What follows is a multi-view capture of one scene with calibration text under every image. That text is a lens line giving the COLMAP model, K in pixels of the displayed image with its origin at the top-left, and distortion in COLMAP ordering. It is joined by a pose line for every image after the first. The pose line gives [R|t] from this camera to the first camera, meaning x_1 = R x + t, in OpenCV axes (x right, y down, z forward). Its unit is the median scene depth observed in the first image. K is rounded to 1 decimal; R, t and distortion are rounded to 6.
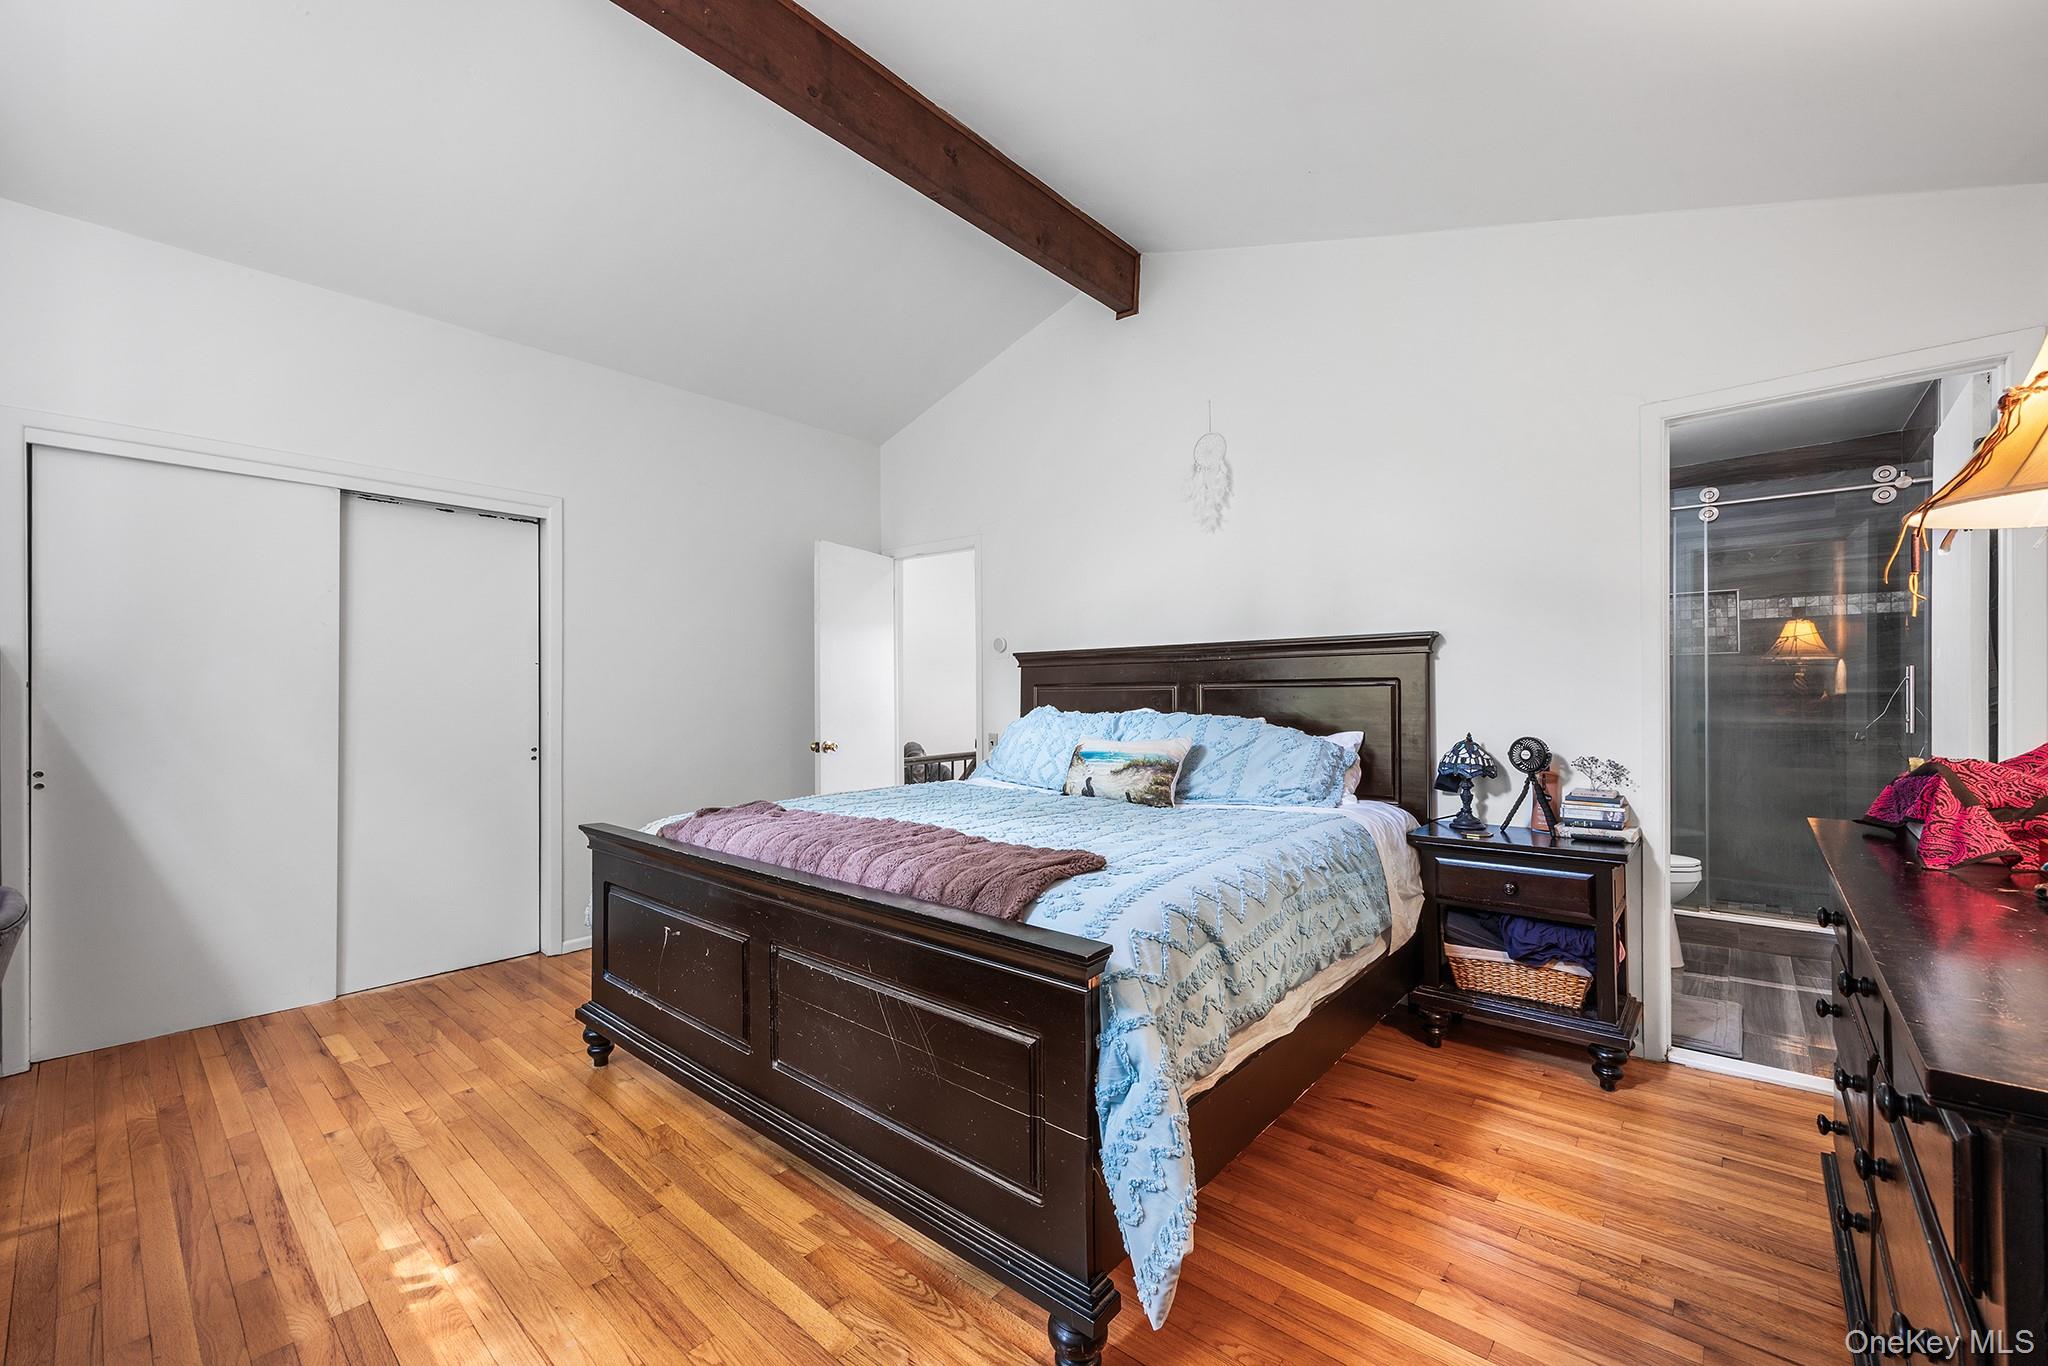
lens RADIAL K [[794.1, 0, 1028.0], [0, 794.1, 697.4], [0, 0, 1]] dist [-0.003812, 0.000263]
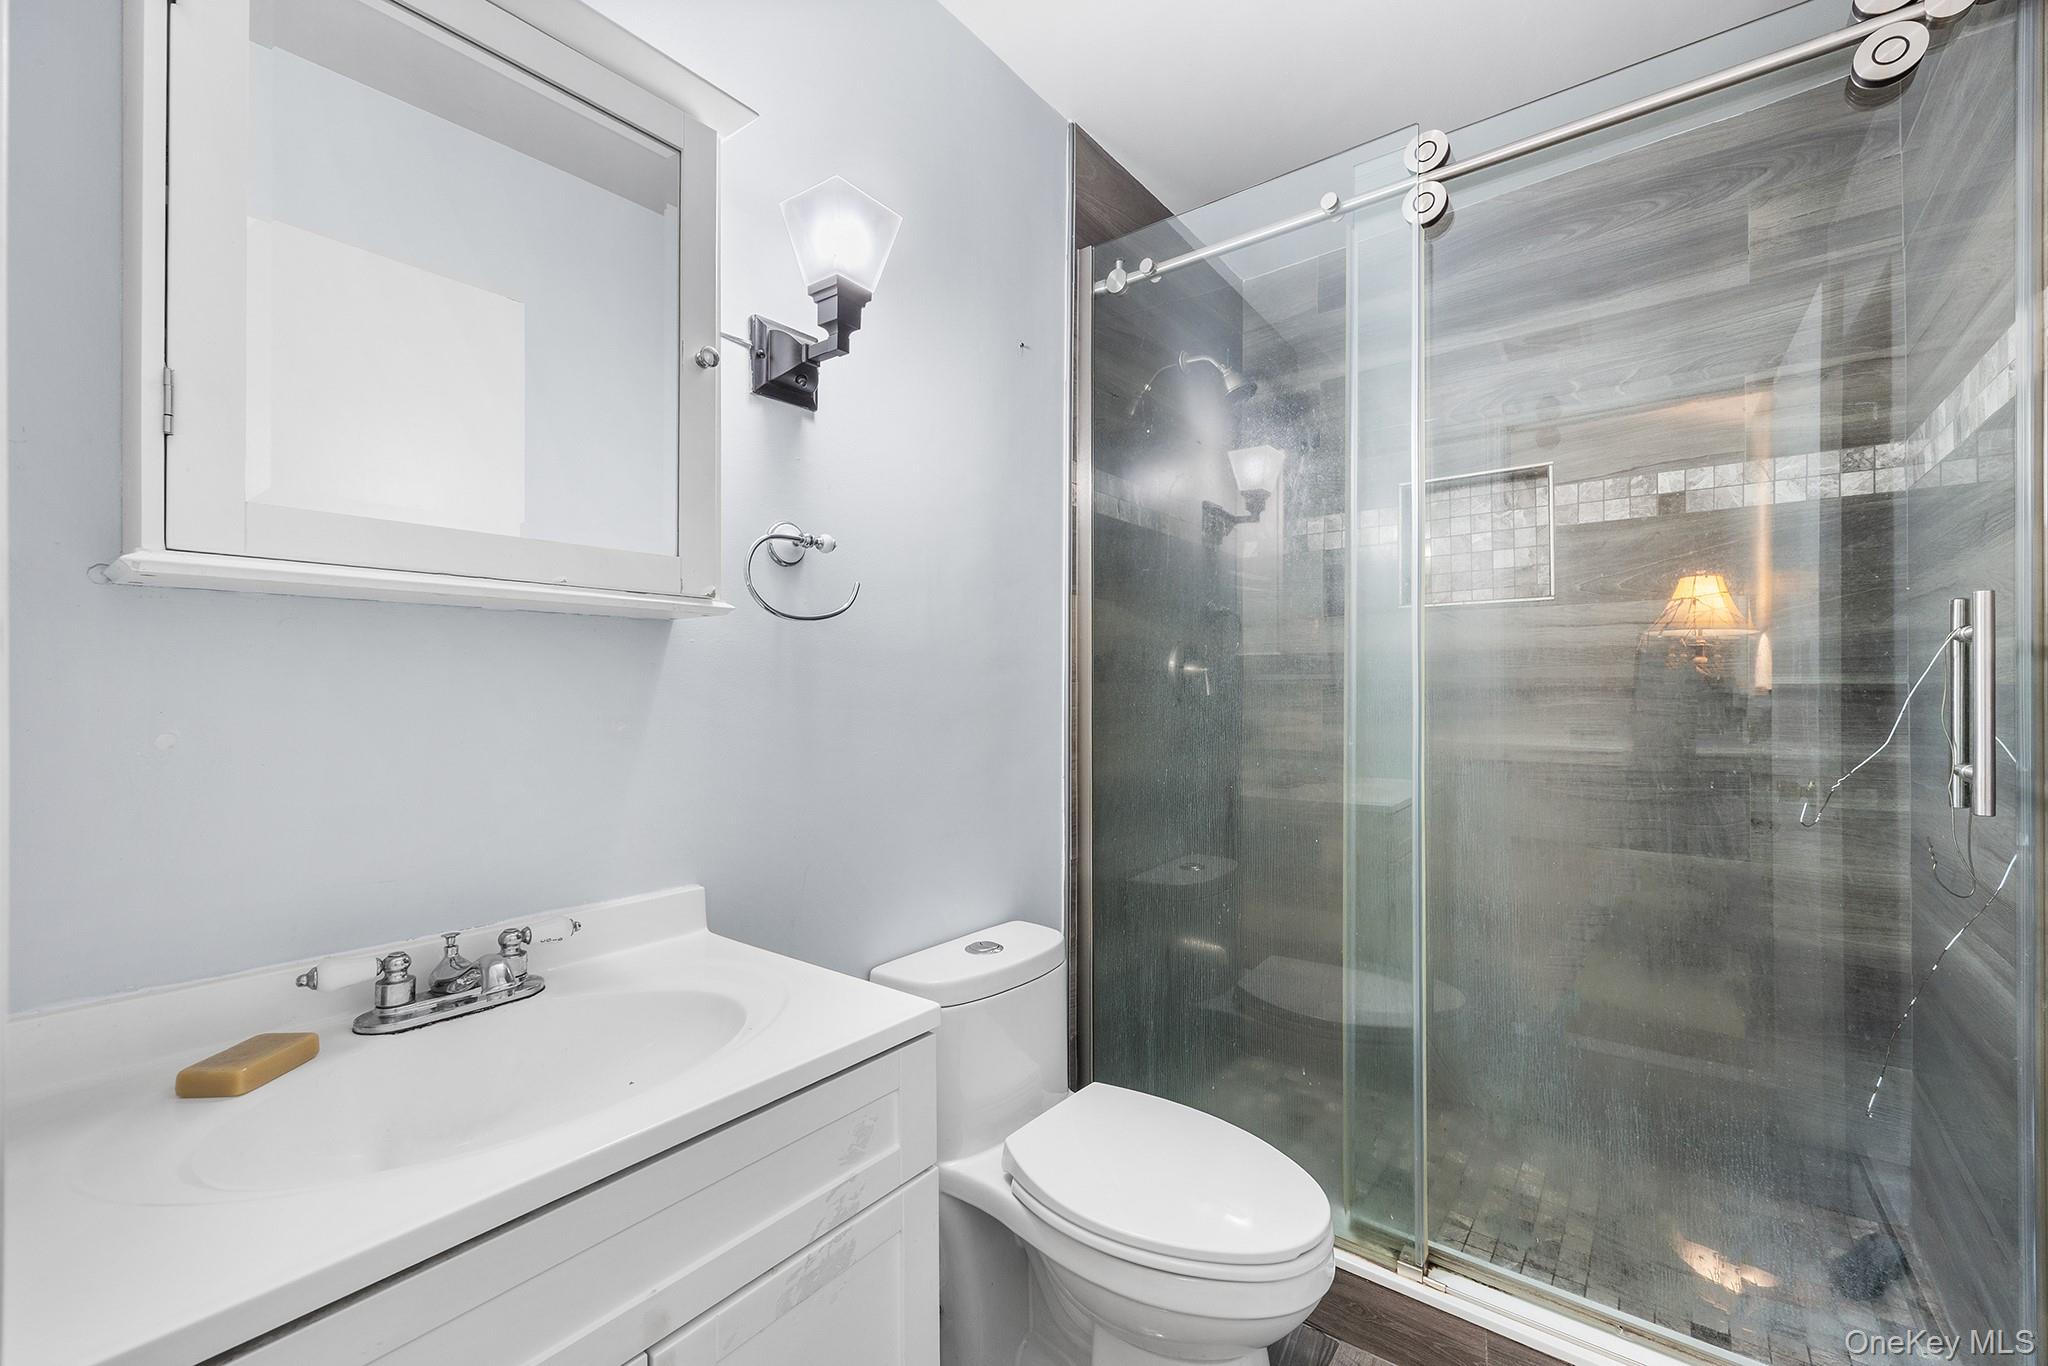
lens RADIAL K [[794.1, 0, 1035.0], [0, 794.1, 693.2], [0, 0, 1]] dist [-0.003812, 0.000263]
pose [[0.998526, 0.002487, 0.054213, 0.600335], [-0.002360, 0.999994, -0.002401, 0.000688], [-0.054218, 0.002270, 0.998527, 0.582351]]
